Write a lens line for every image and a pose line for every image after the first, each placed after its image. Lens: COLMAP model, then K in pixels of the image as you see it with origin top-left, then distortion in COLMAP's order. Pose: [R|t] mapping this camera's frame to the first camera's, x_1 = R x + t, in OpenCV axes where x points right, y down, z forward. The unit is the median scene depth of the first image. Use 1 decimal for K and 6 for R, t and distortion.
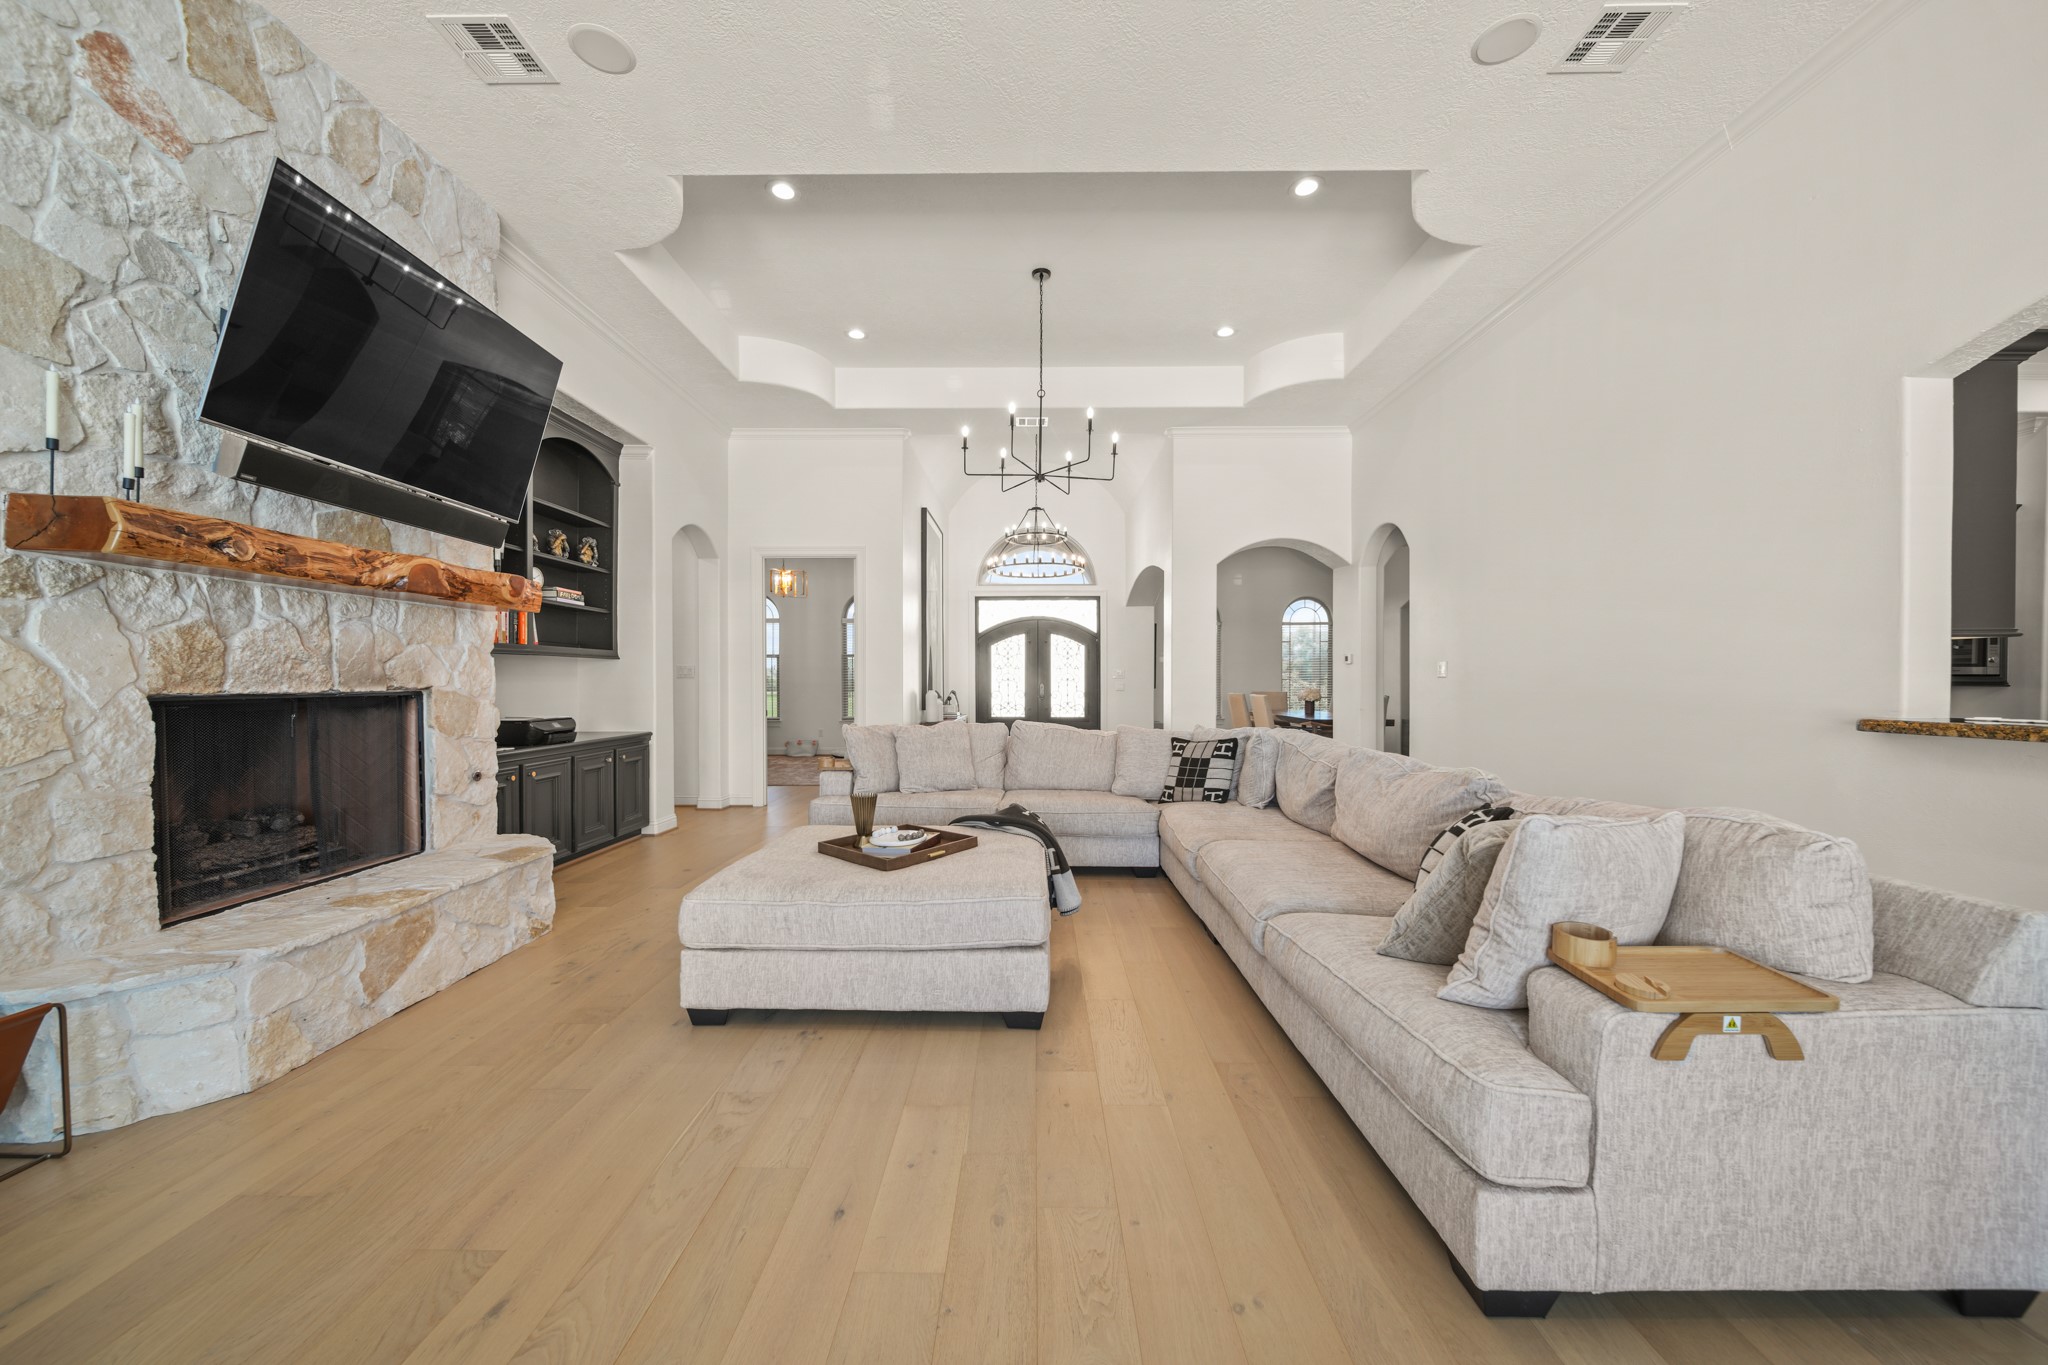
lens RADIAL K [[743.1, 0, 1026.5], [0, 743.1, 686.0], [0, 0, 1]] dist [-0.002232, -0.000358]
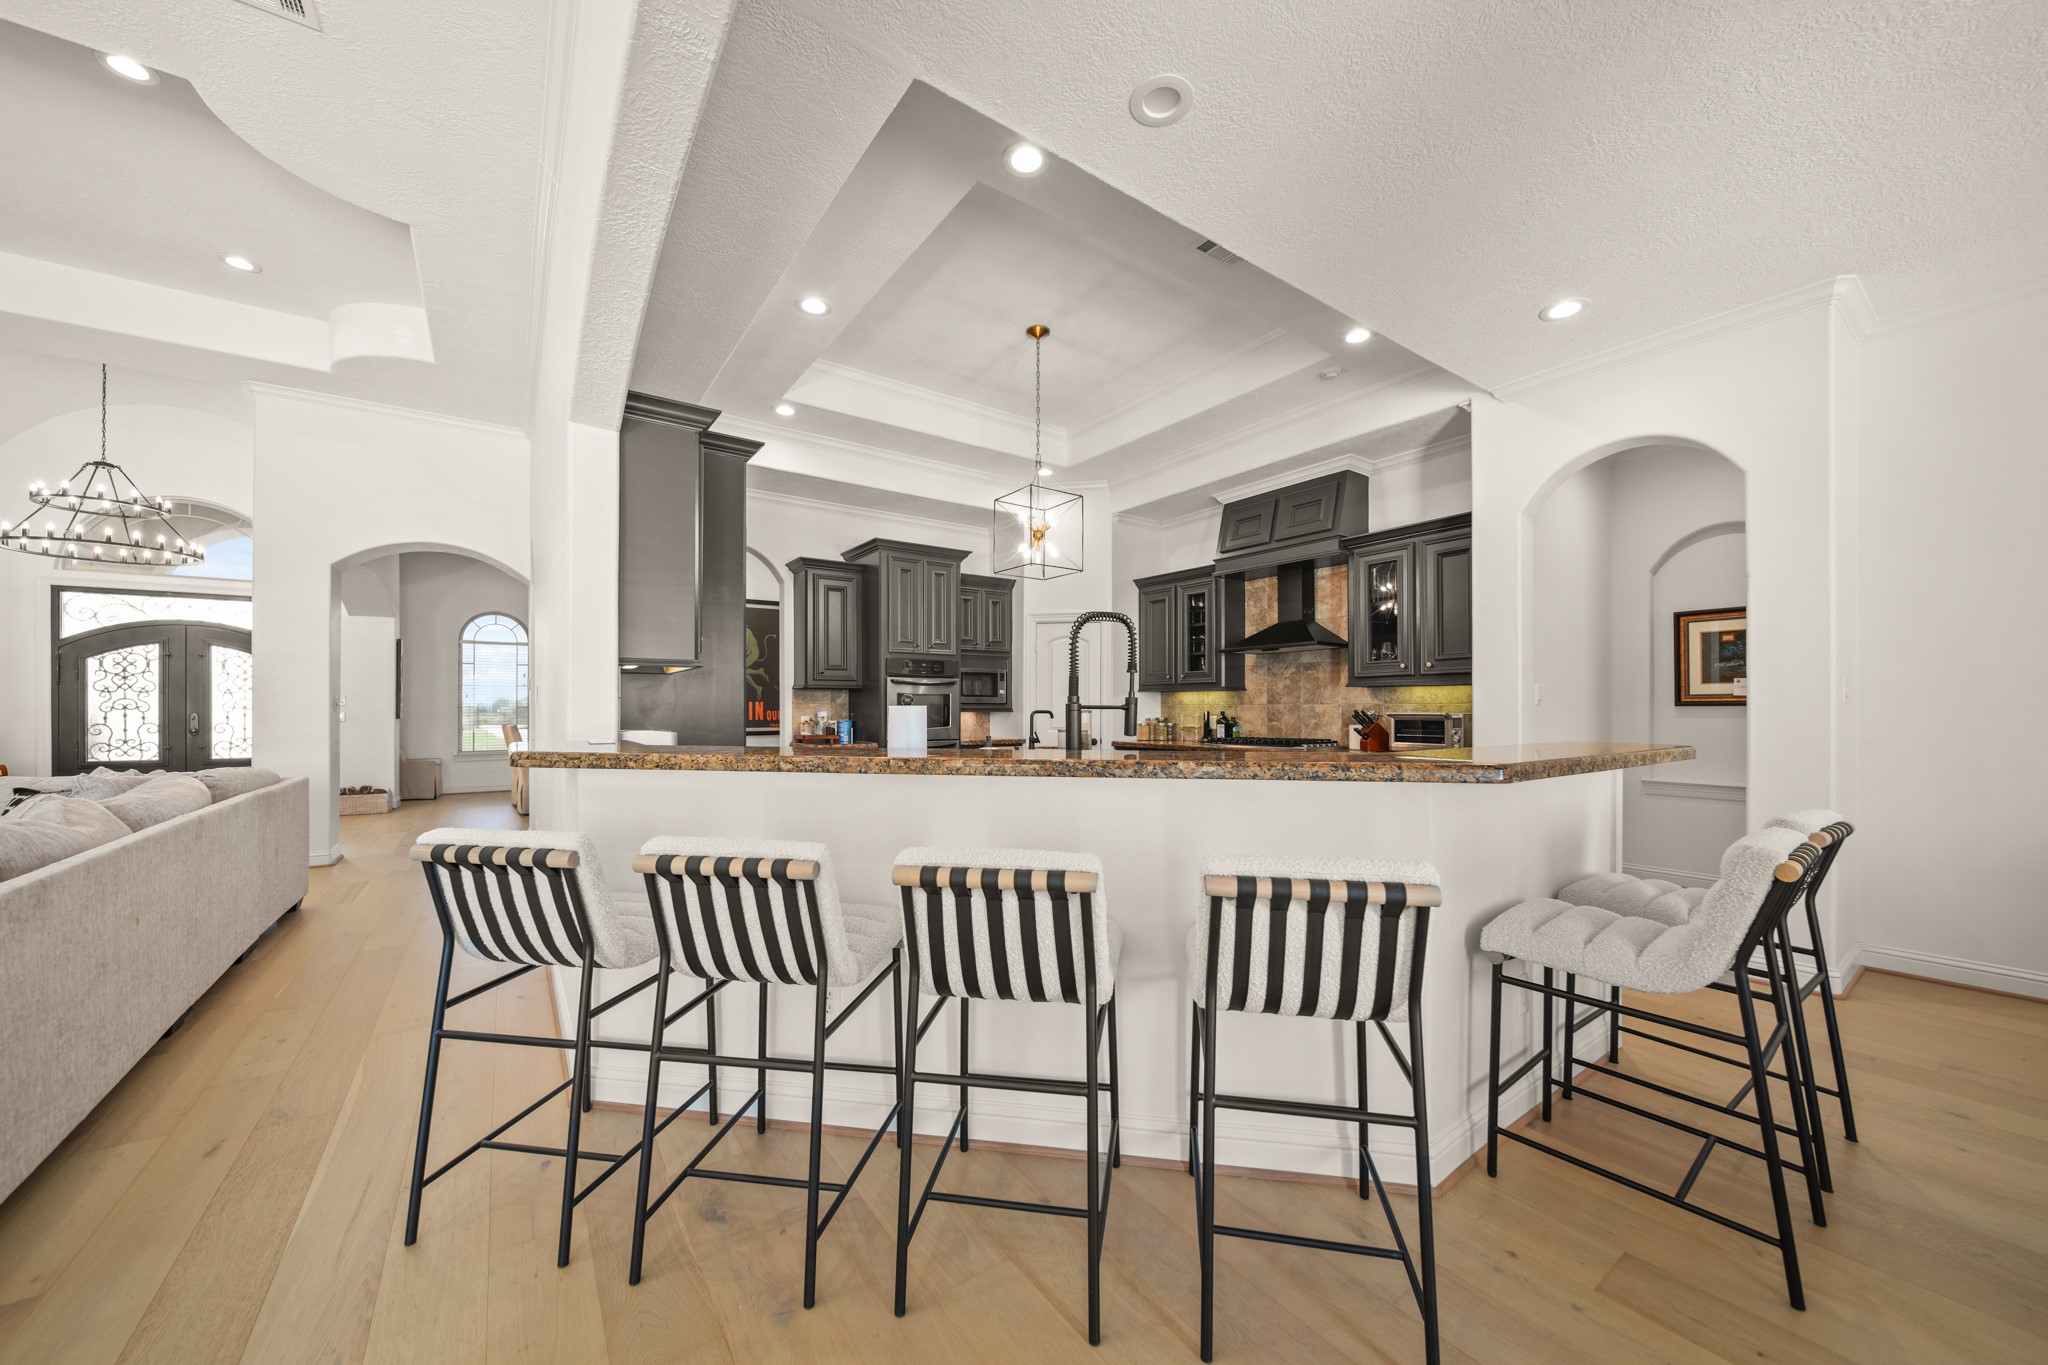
lens RADIAL K [[733.5, 0, 1026.0], [0, 733.5, 702.6], [0, 0, 1]] dist [-0.001803, -0.000215]
pose [[0.811613, 0.003531, 0.584185, 0.913251], [0.006894, 0.999854, -0.015622, 0.010257], [-0.584155, 0.016706, 0.811470, -0.196964]]
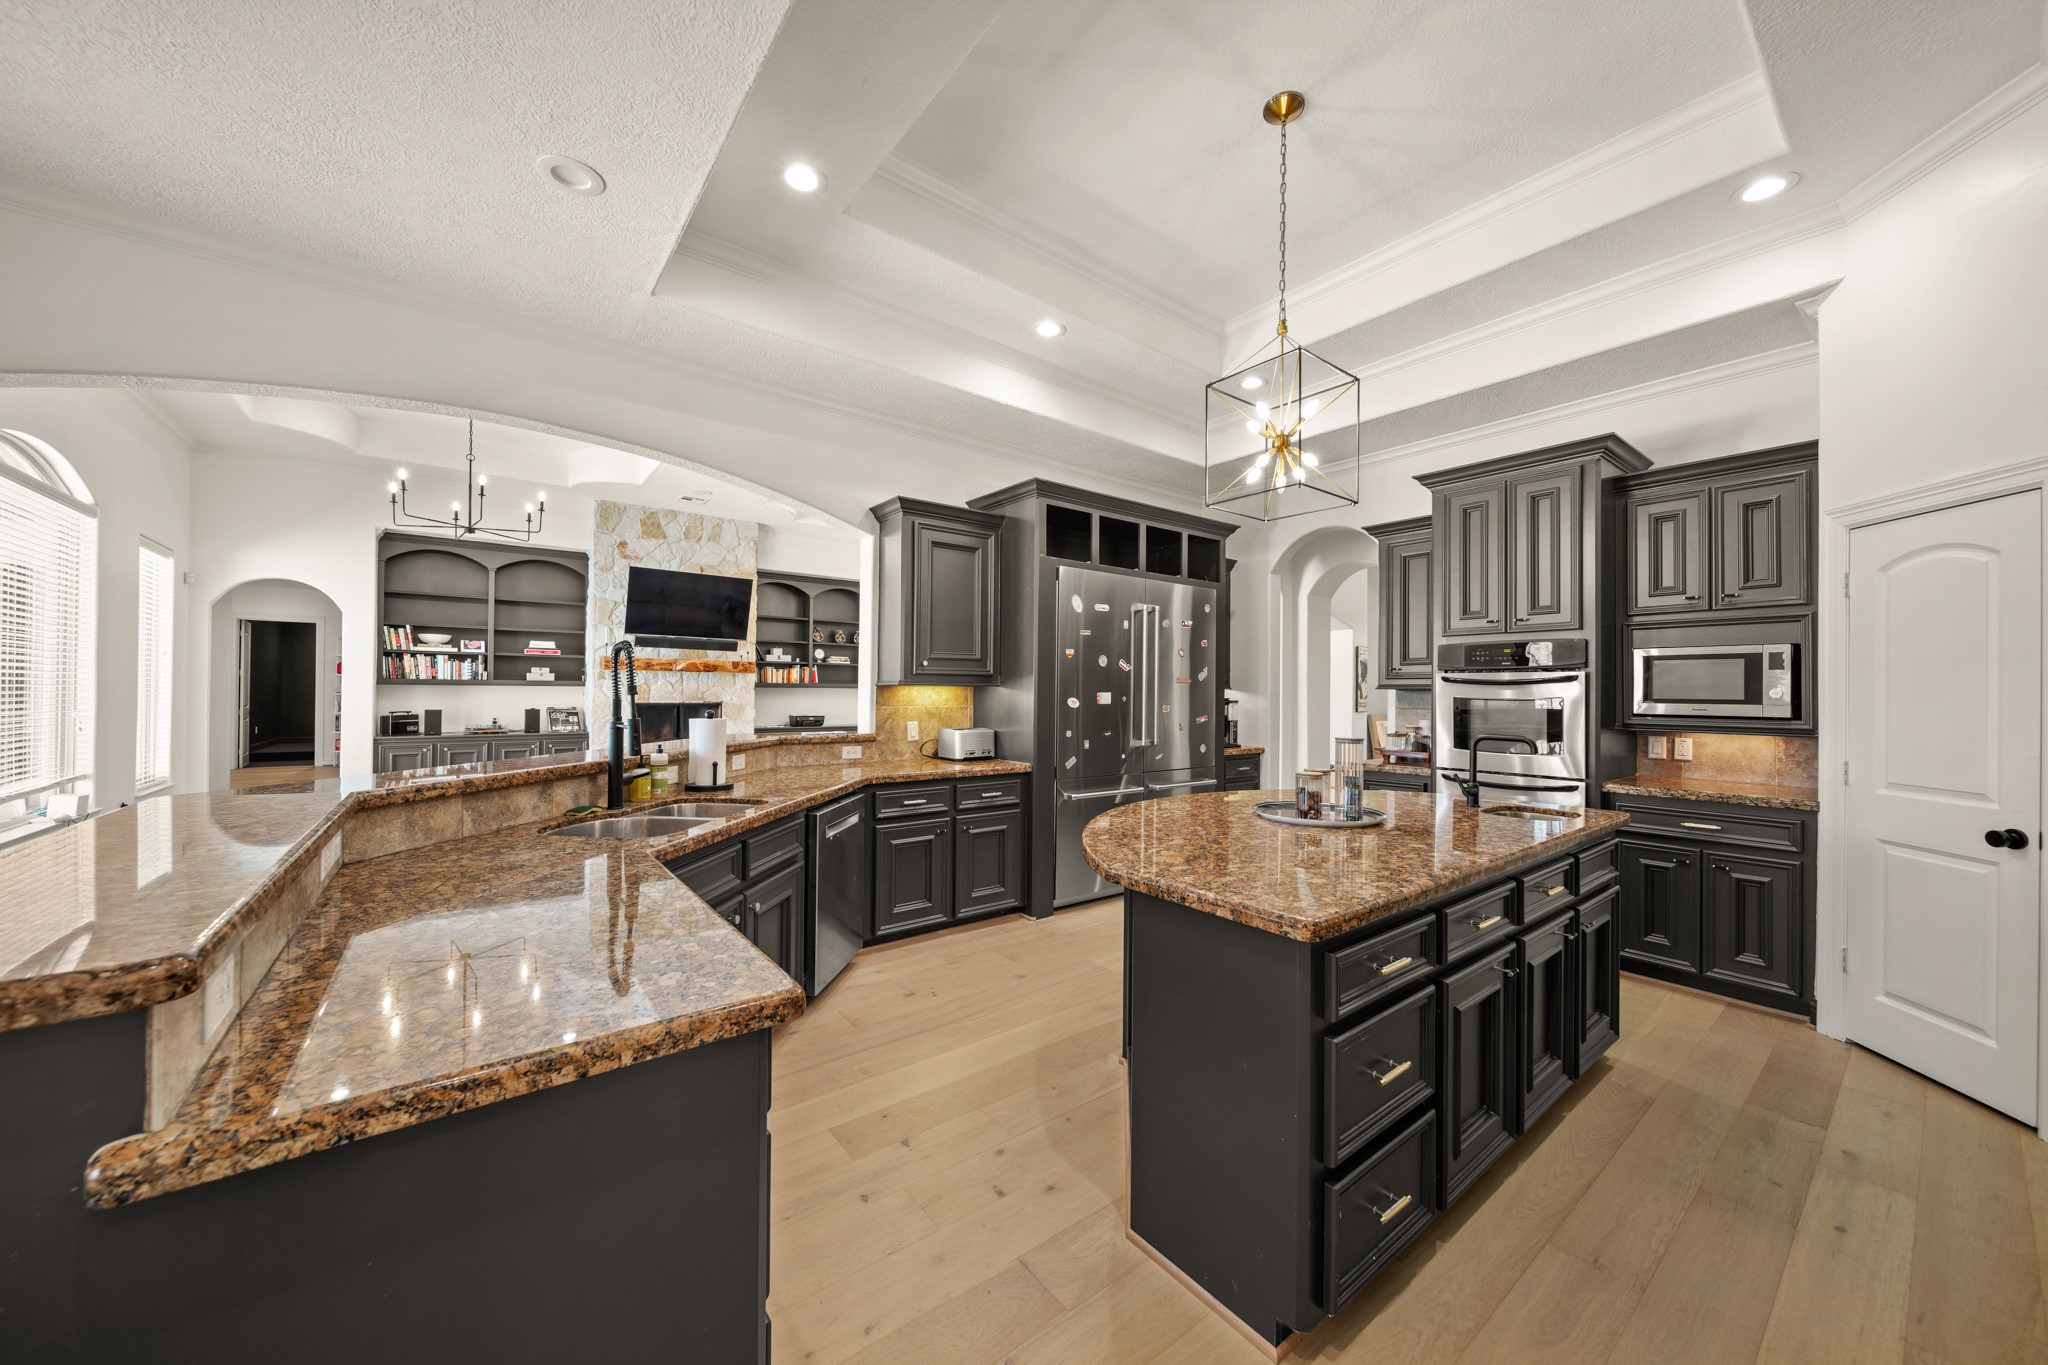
lens RADIAL K [[724.3, 0, 1028.6], [0, 724.3, 681.0], [0, 0, 1]] dist [-0.000828, -0.000210]
pose [[0.619093, -0.006752, -0.785289, 2.299103], [-0.015290, 0.999670, -0.020649, -0.040508], [0.785169, 0.024791, 0.618785, 0.209036]]
